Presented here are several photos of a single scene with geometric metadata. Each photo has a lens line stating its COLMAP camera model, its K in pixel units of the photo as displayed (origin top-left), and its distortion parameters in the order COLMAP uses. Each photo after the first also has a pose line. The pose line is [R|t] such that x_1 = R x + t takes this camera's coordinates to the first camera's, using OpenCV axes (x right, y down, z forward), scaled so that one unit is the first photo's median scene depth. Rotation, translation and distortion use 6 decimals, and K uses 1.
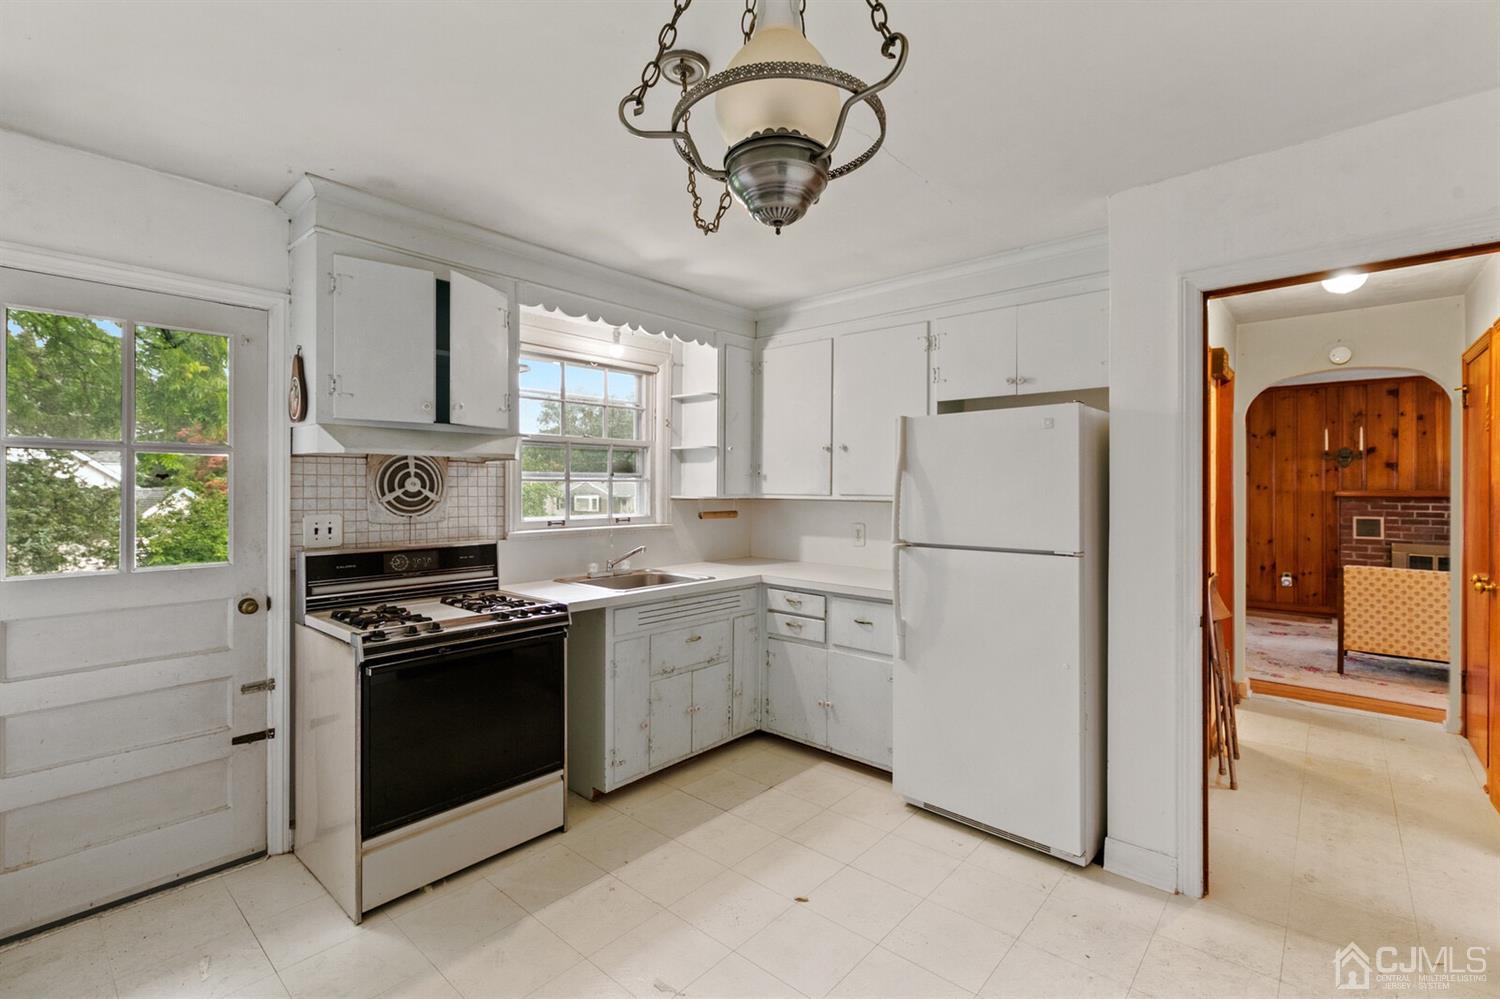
lens RADIAL K [[670.5, 0, 753.9], [0, 670.5, 485.2], [0, 0, 1]] dist [0.002986, -0.000195]
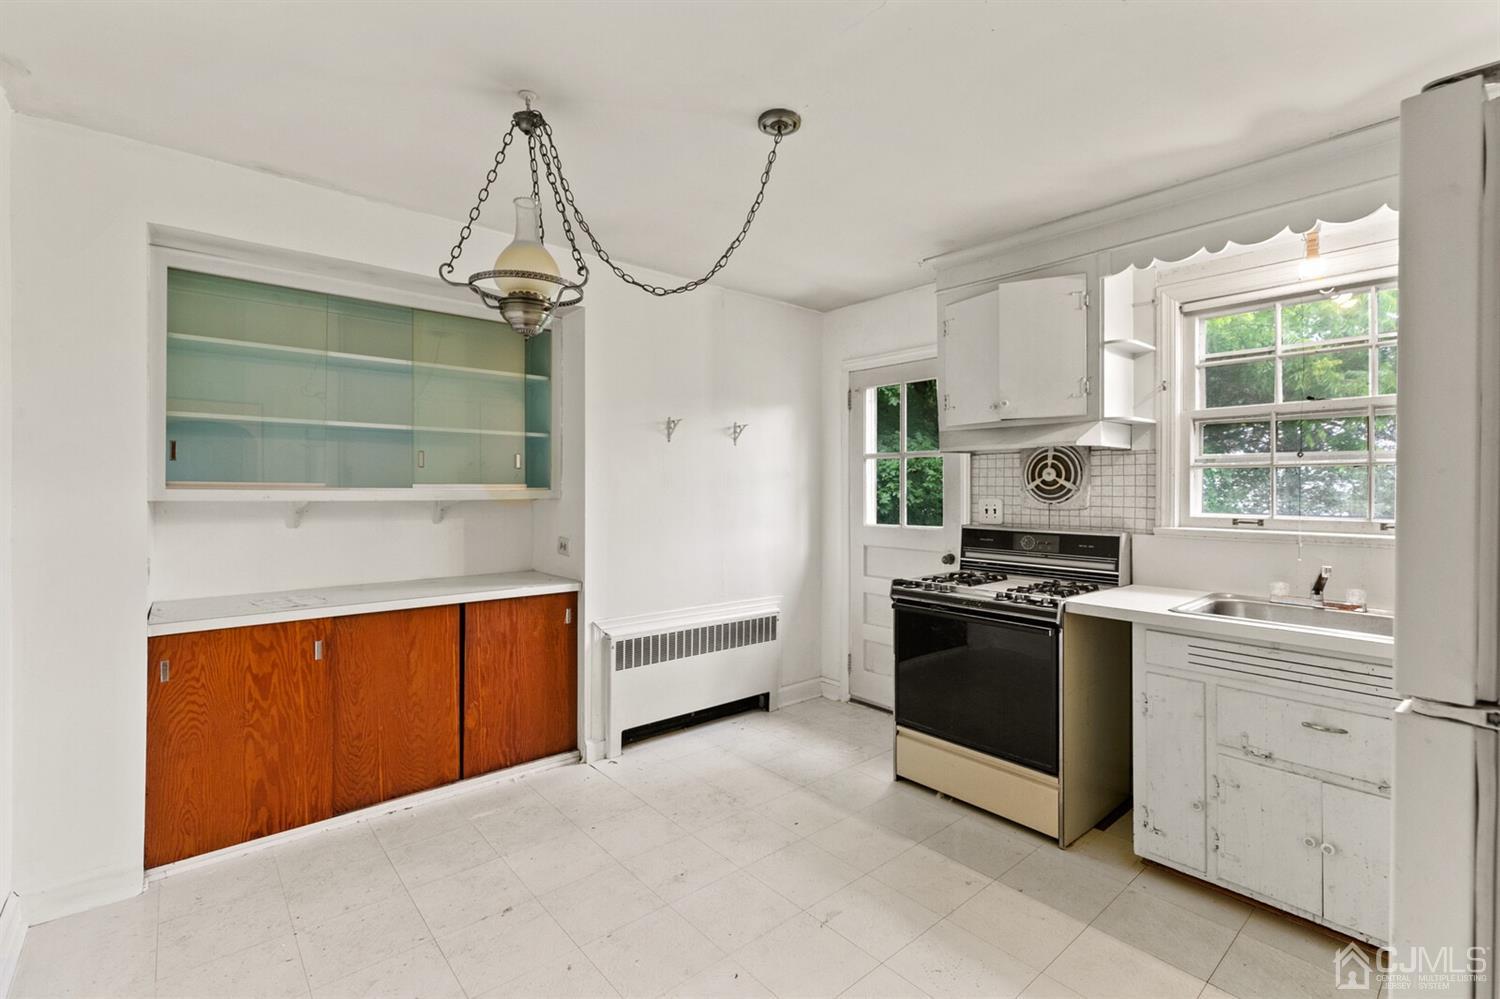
lens RADIAL K [[670.5, 0, 753.9], [0, 670.5, 485.2], [0, 0, 1]] dist [0.002986, -0.000195]
pose [[-0.138748, -0.001924, -0.990326, 0.654116], [0.001806, 0.999996, -0.002196, 0.018397], [0.990326, -0.002094, -0.138744, 0.673610]]
